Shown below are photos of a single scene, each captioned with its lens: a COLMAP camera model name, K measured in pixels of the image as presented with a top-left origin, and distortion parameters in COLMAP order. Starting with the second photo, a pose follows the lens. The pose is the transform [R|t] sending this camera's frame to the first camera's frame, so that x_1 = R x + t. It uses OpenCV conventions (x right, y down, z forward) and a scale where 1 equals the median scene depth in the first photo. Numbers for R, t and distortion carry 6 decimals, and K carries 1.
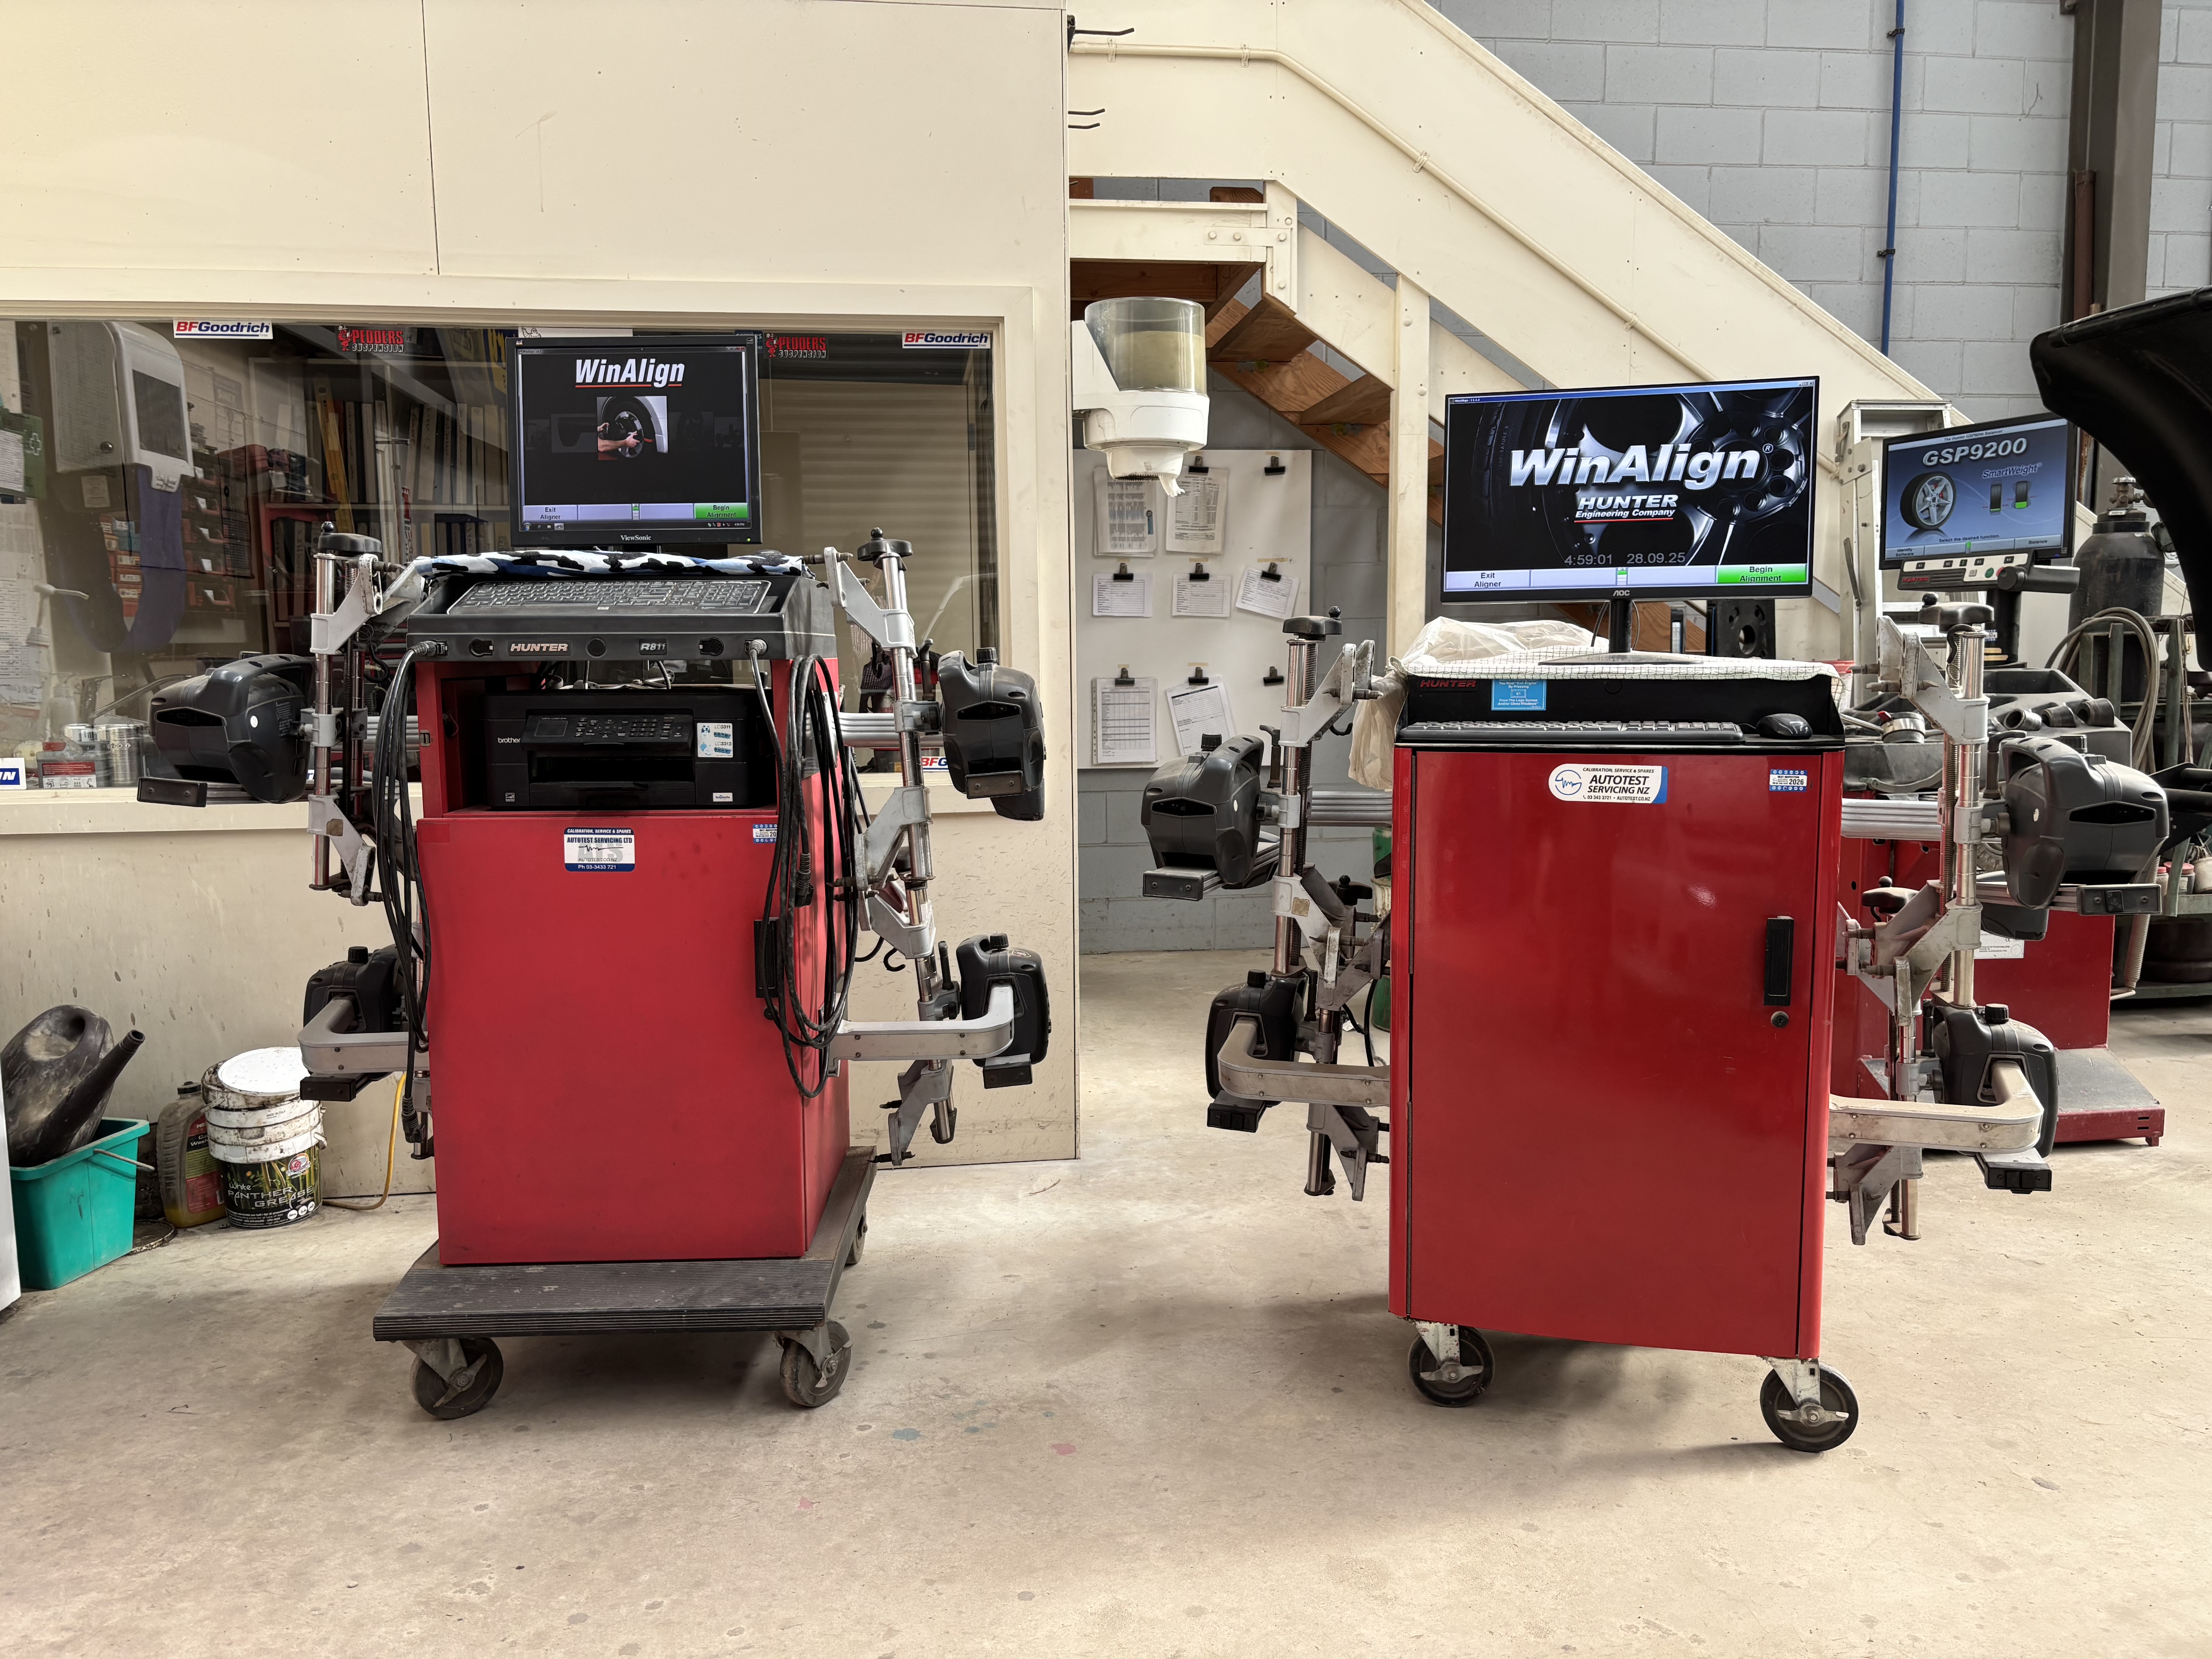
lens RADIAL K [[1655.2, 0, 1092.0], [0, 1655.2, 848.8], [0, 0, 1]] dist [0.027005, -0.029076]
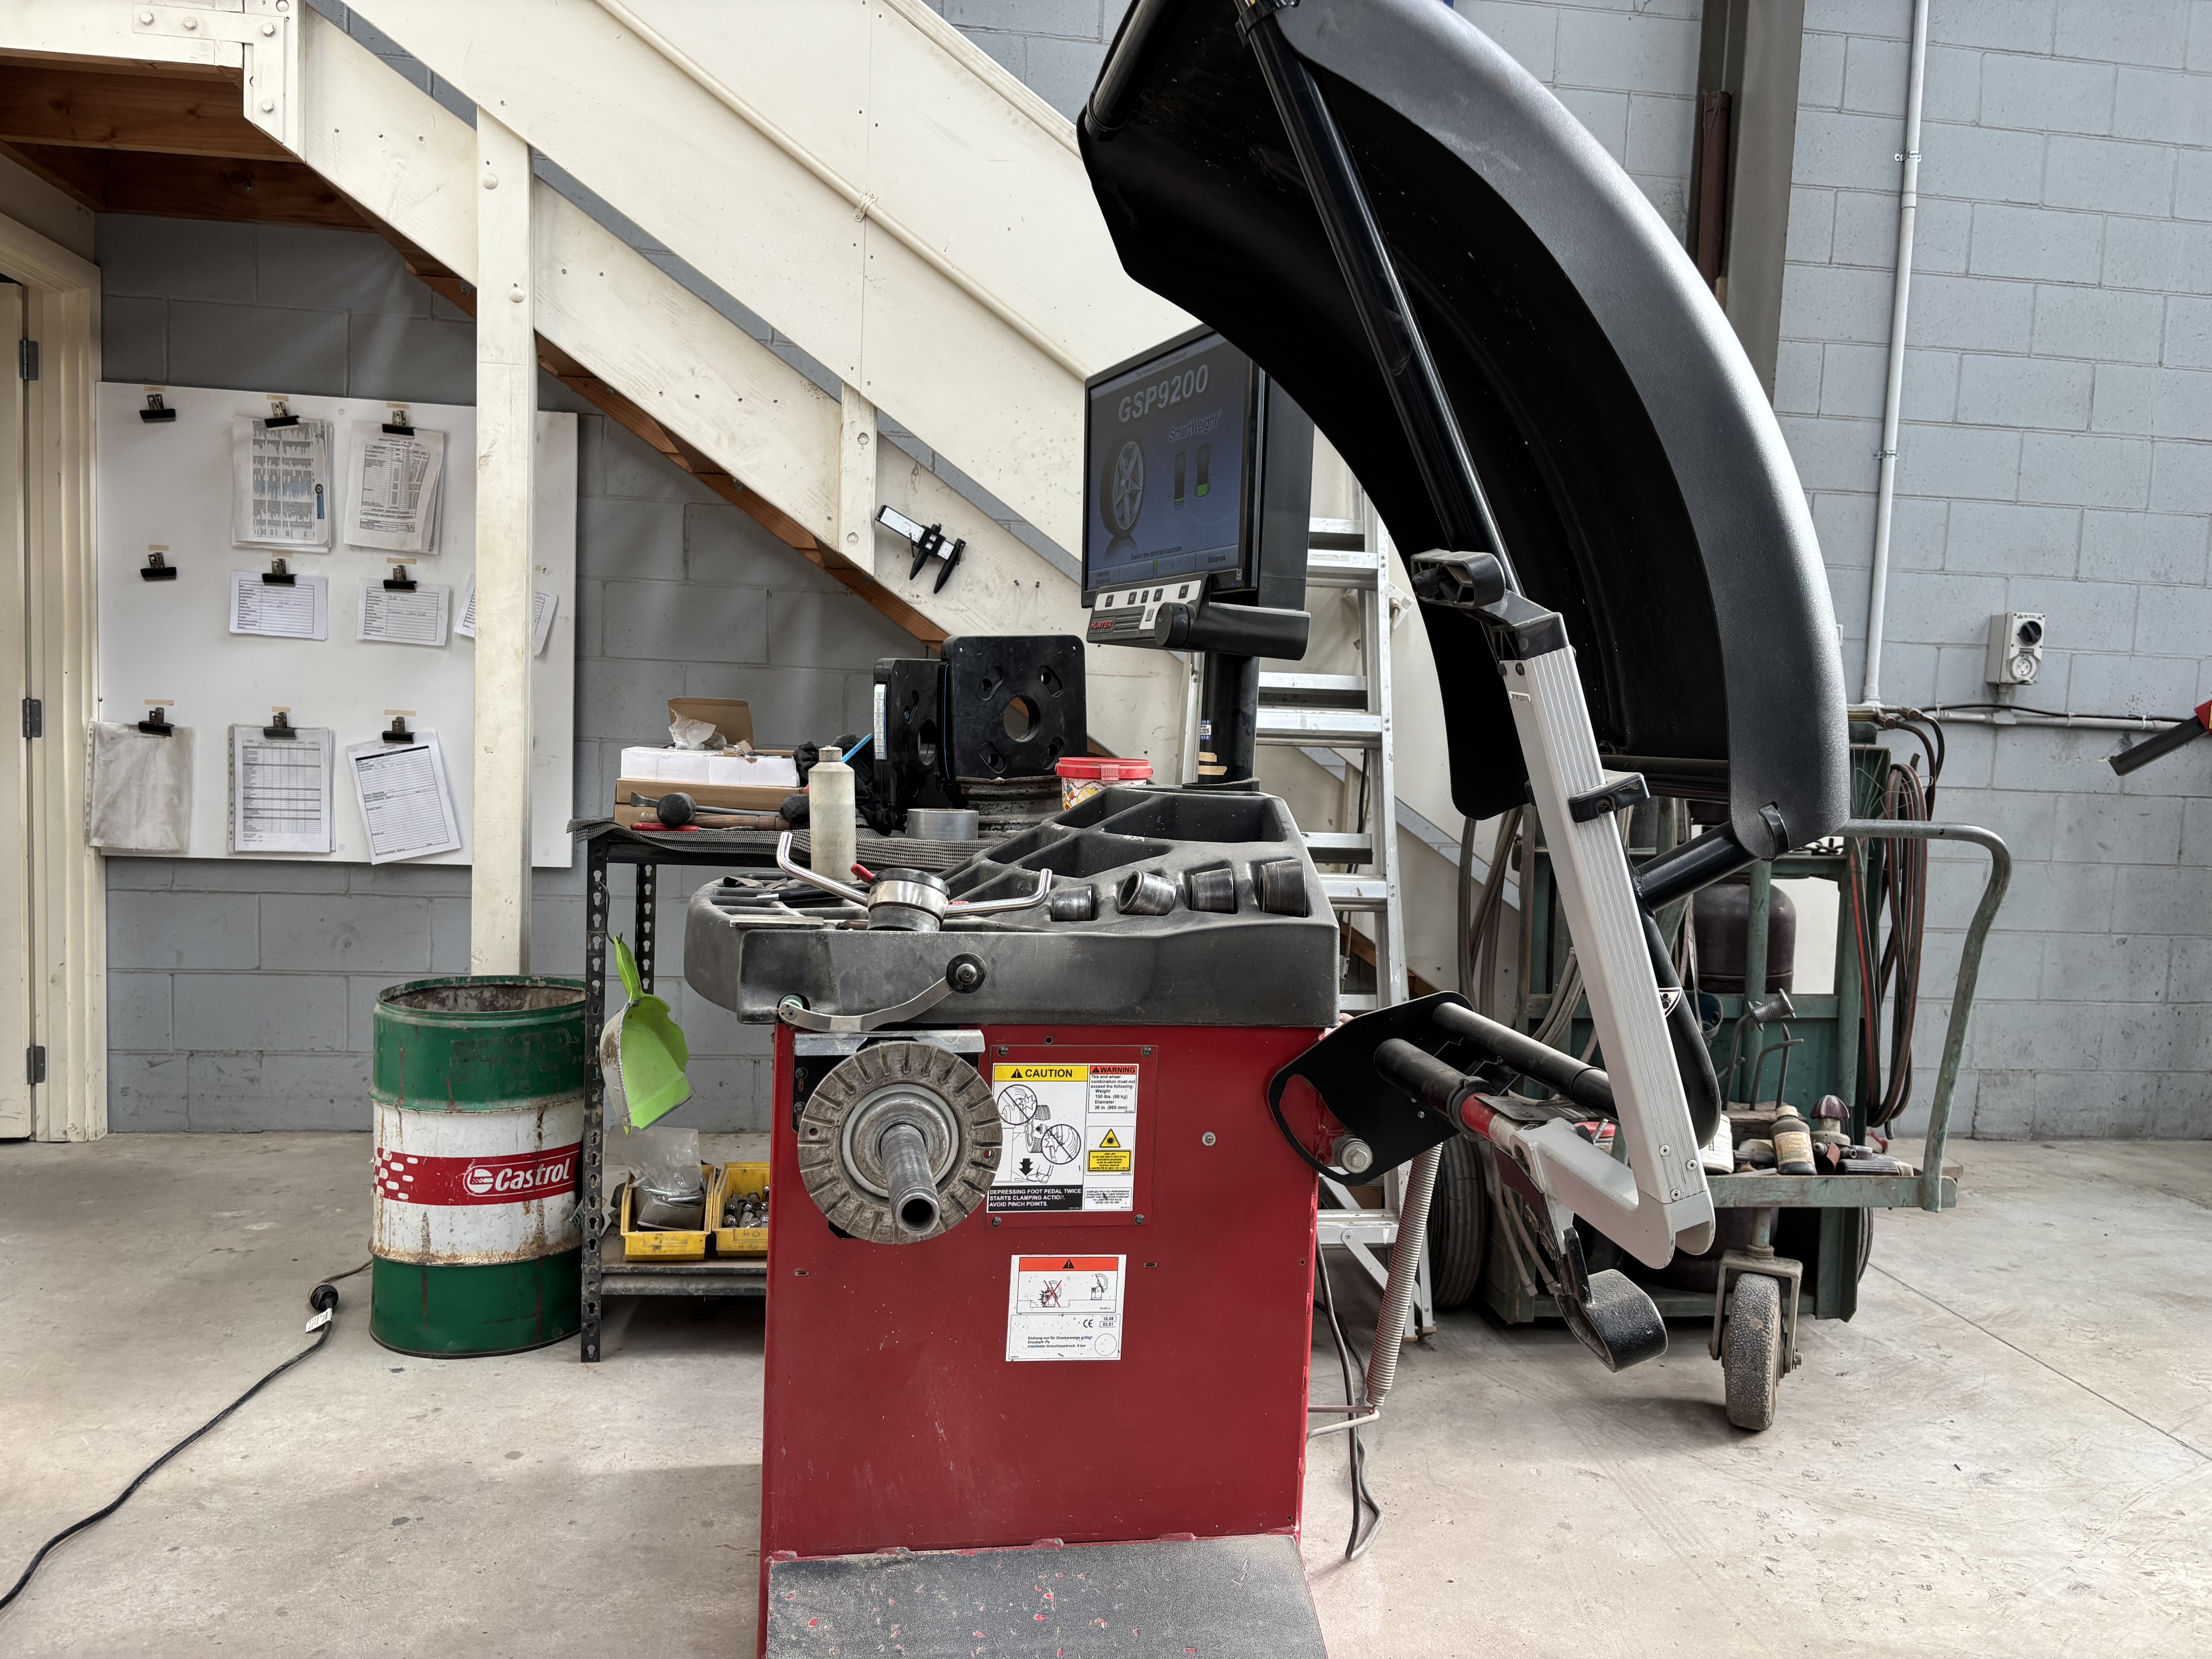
lens RADIAL K [[1655.2, 0, 1121.1], [0, 1655.2, 819.2], [0, 0, 1]] dist [0.027005, -0.029076]
pose [[0.998549, 0.050305, 0.019233, 0.355145], [-0.049277, 0.997502, -0.050614, -0.048851], [-0.021731, 0.049592, 0.998533, 0.318708]]
